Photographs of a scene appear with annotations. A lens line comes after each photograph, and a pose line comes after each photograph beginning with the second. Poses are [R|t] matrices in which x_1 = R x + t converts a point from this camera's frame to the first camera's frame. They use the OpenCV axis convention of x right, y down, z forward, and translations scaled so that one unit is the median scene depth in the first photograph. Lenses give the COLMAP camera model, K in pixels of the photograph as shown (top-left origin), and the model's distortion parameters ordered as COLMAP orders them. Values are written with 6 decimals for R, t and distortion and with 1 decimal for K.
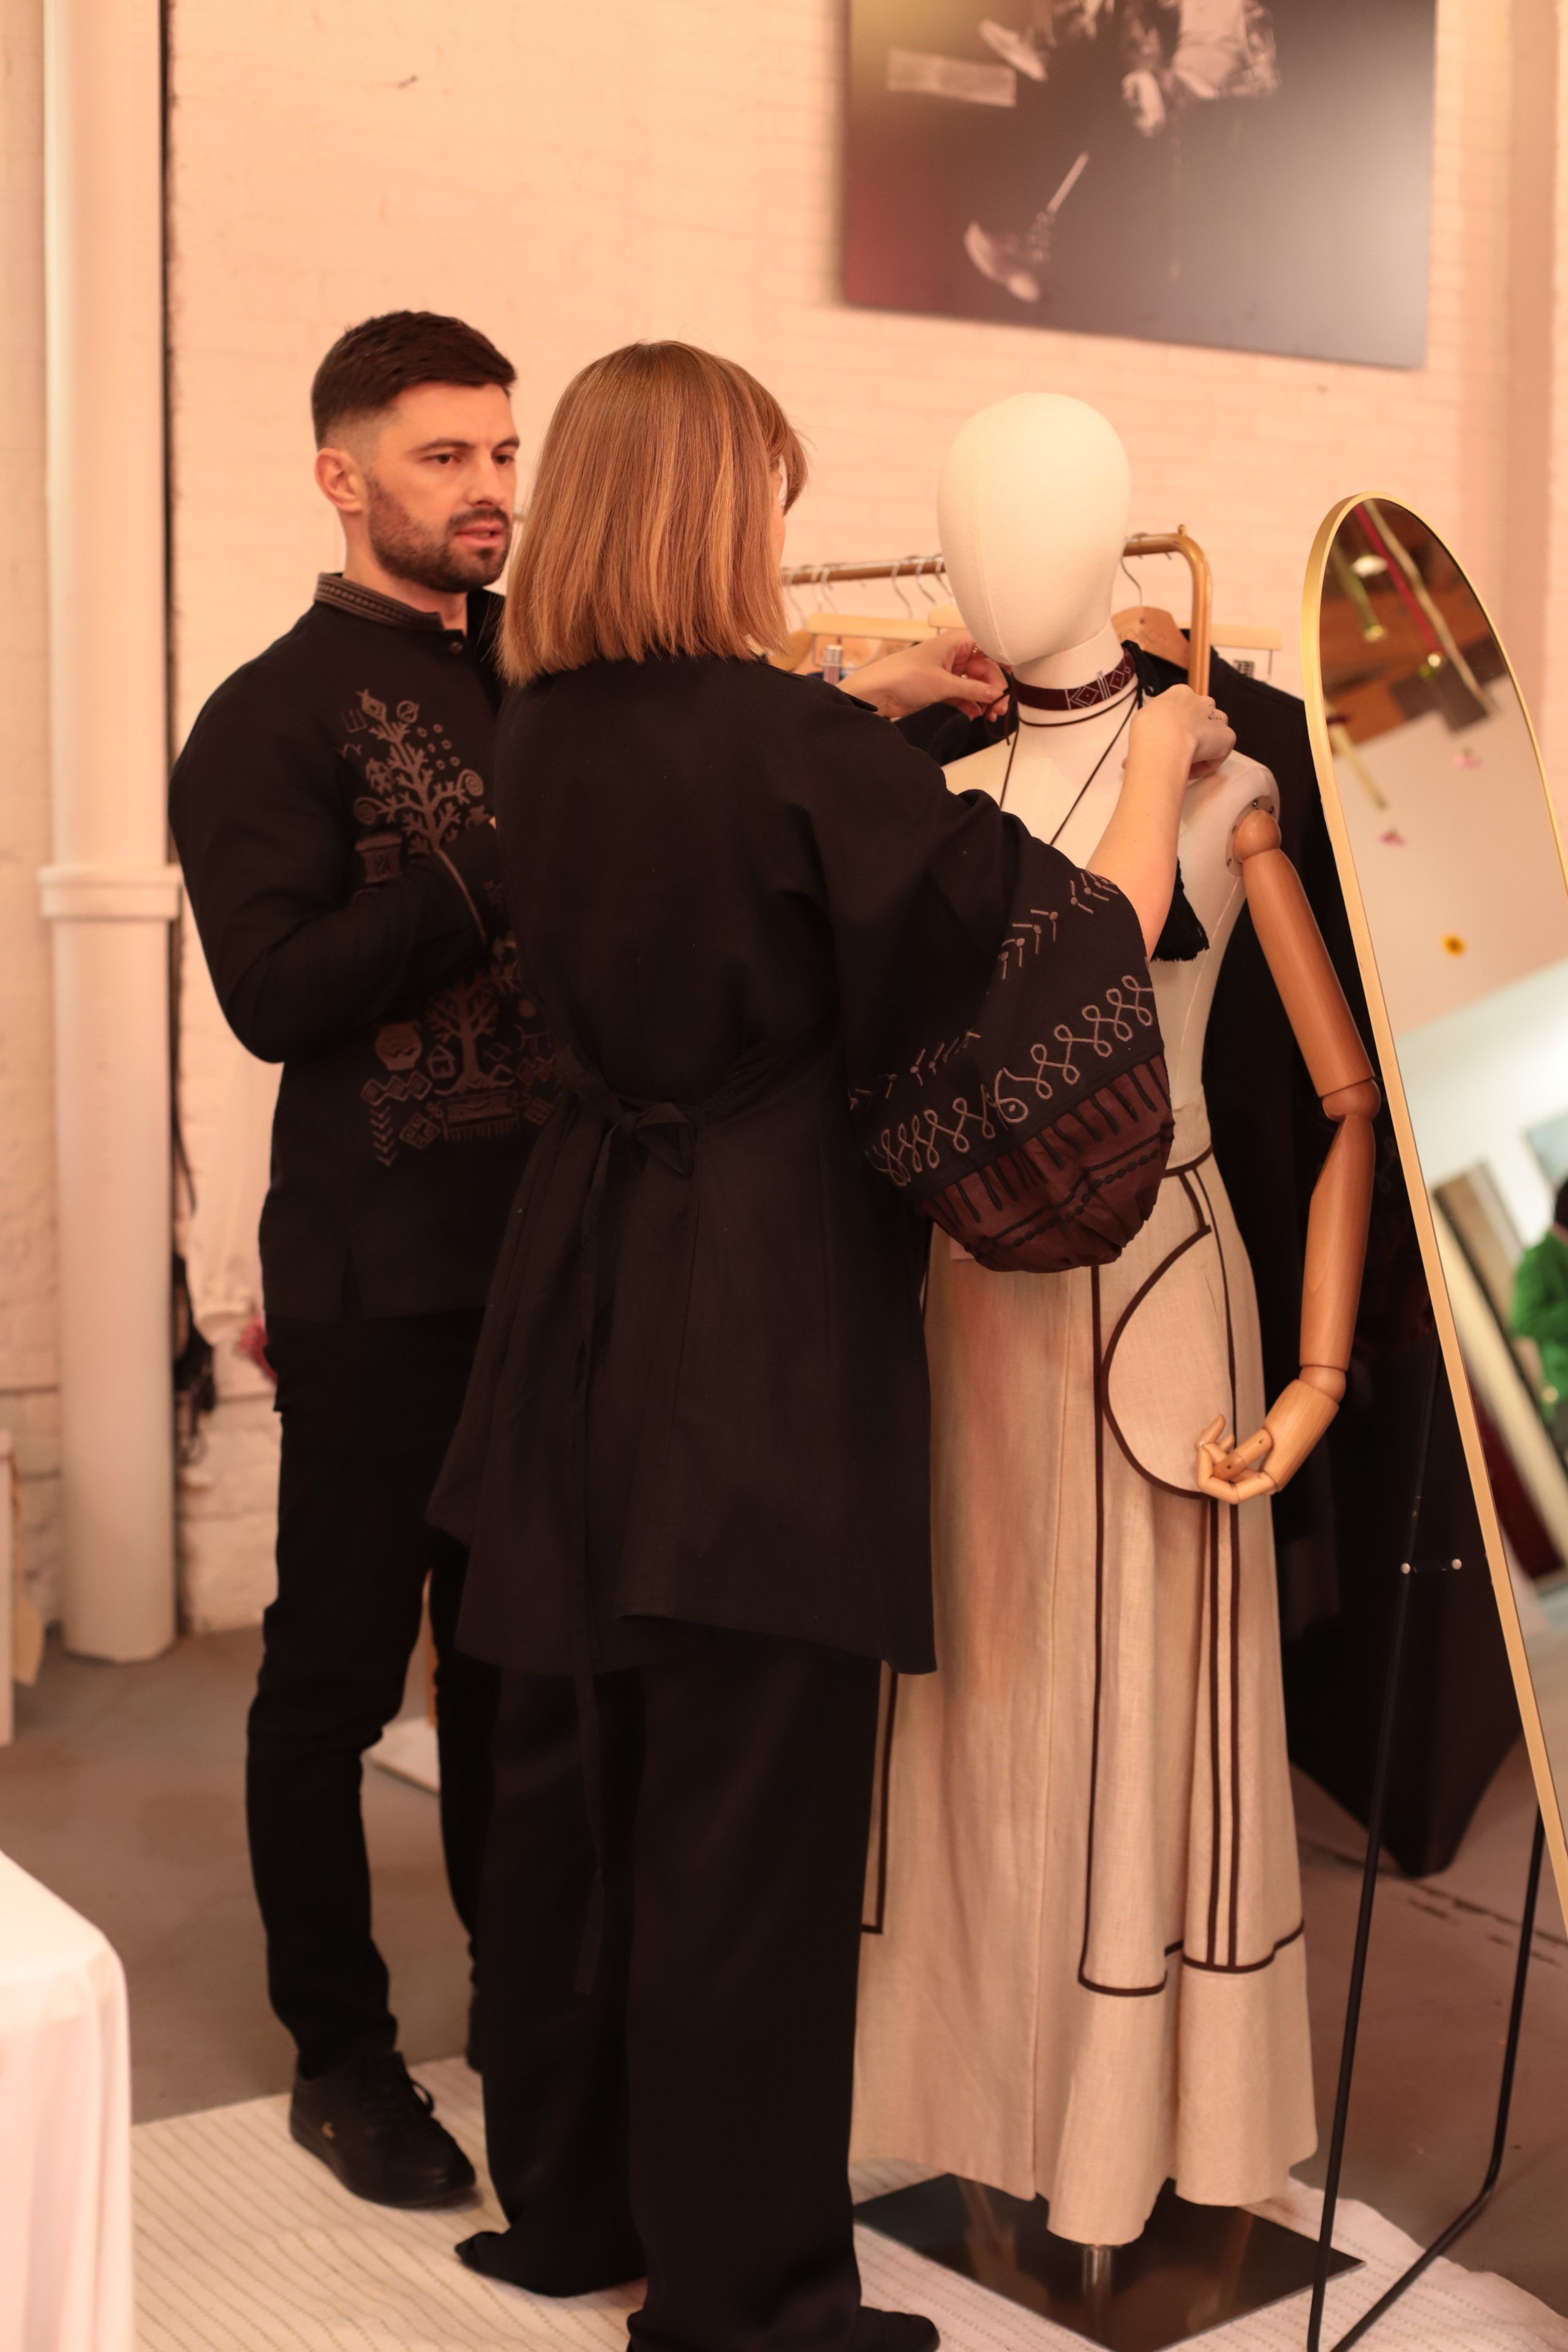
lens RADIAL K [[3504.7, 0, 829.5], [0, 3504.7, 1209.3], [0, 0, 1]] dist [-0.095655, 0.000000]
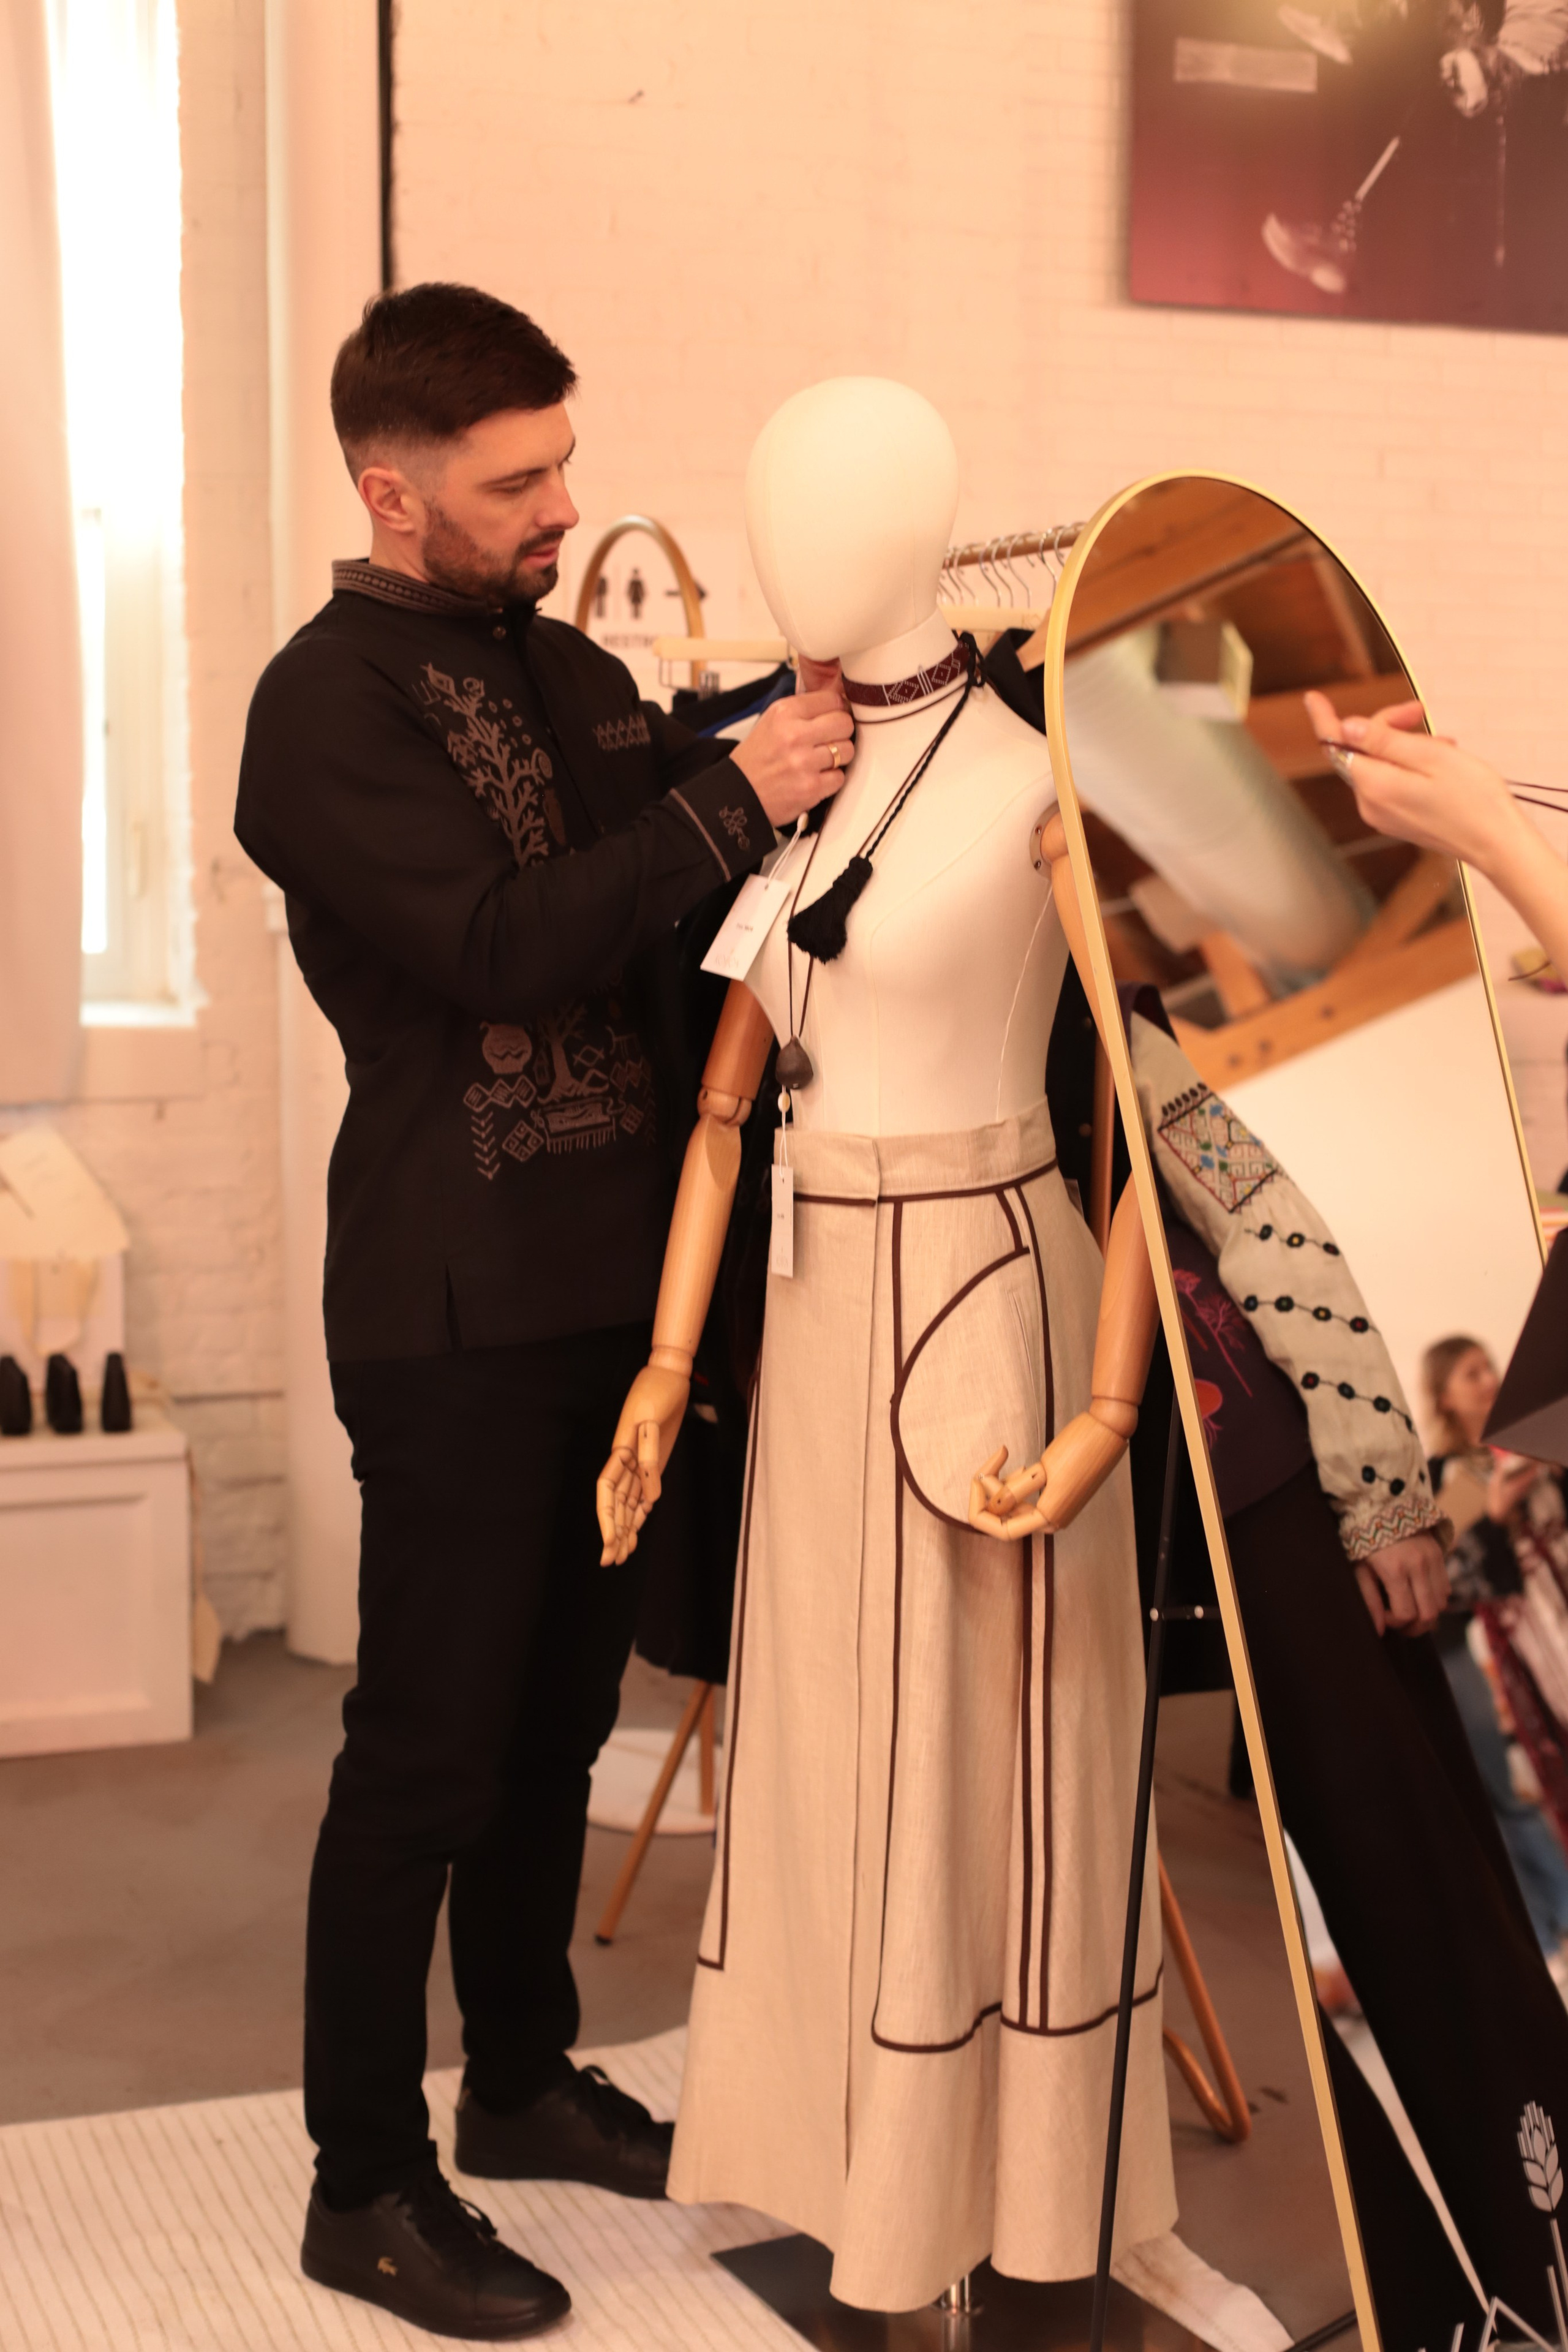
lens RADIAL K [[3504.7, 0, 777.9], [0, 3504.7, 1185.5], [0, 0, 1]] dist [-0.095655, 0.000000]
pose [[0.975984, 0.011314, -0.217550, 0.224483], [-0.013960, 0.999846, -0.010631, -0.000681], [0.217396, 0.013413, 0.975991, 0.052195]]
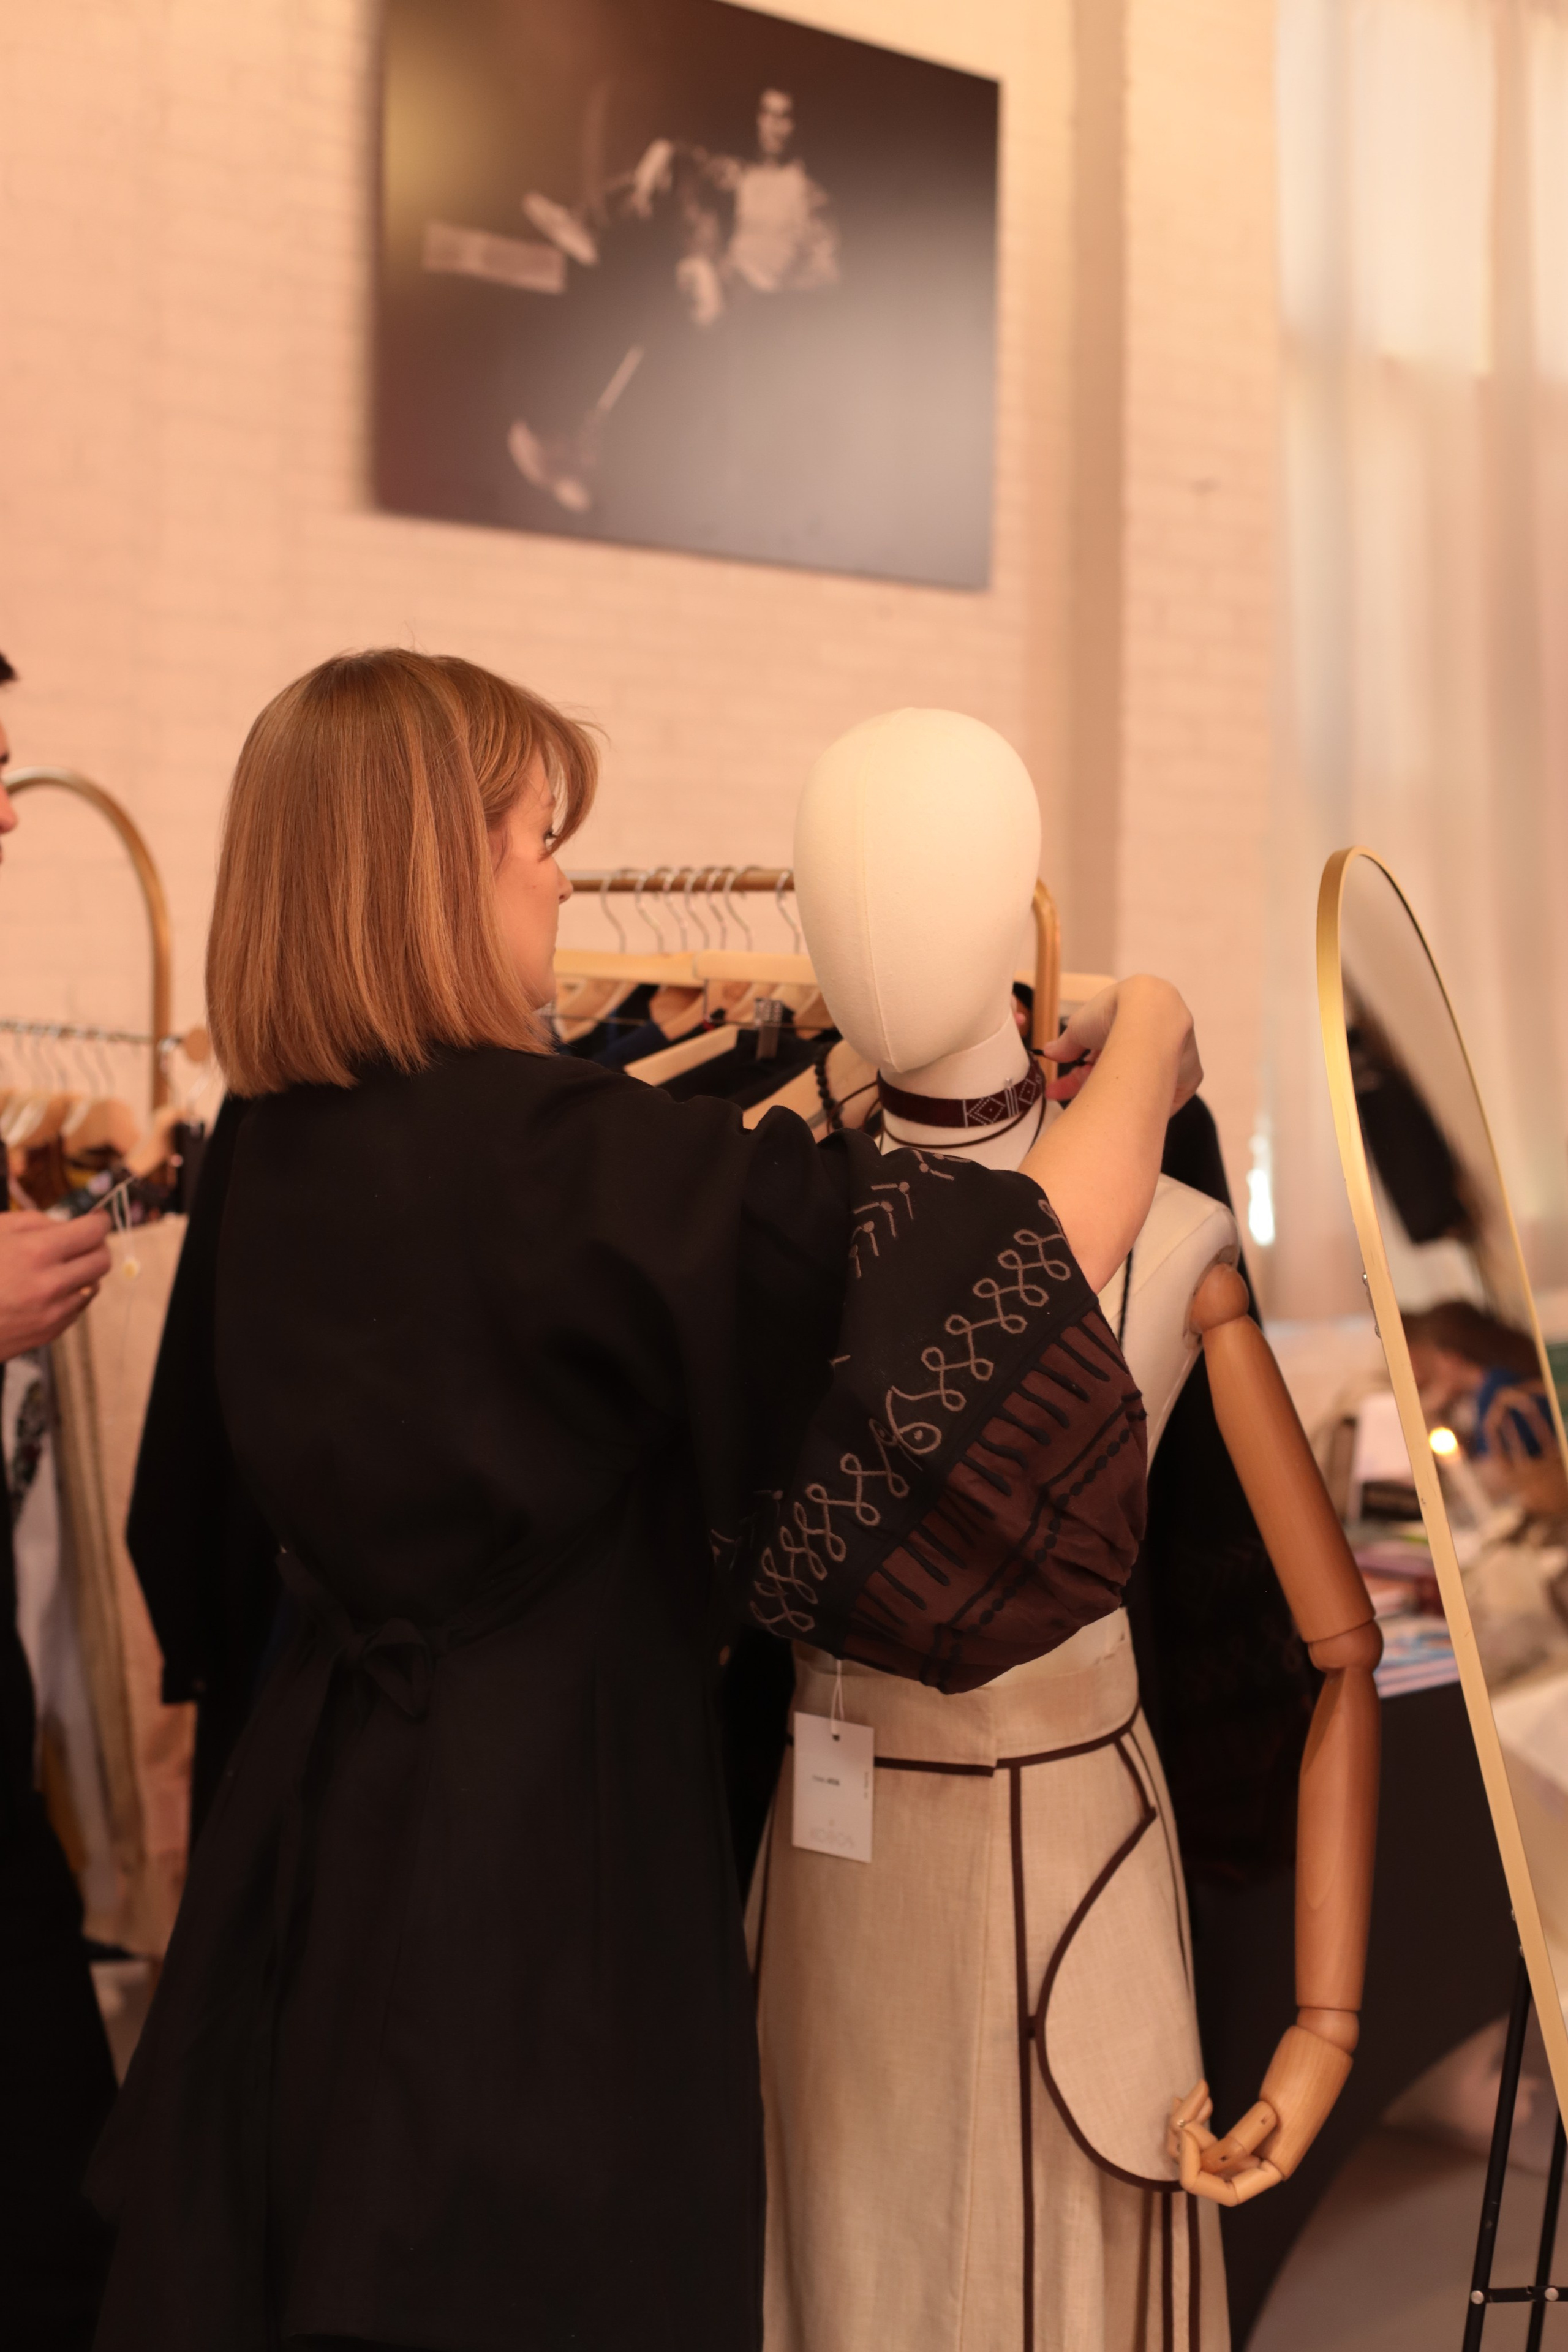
lens RADIAL K [[3504.7, 0, 795.2], [0, 3504.7, 1161.0], [0, 0, 1]] dist [-0.095655, 0.000000]
pose [[0.983187, -0.000794, 0.182602, -0.095245], [0.011292, 0.998341, -0.056463, -0.084121], [-0.182255, 0.057575, 0.981564, 0.238652]]
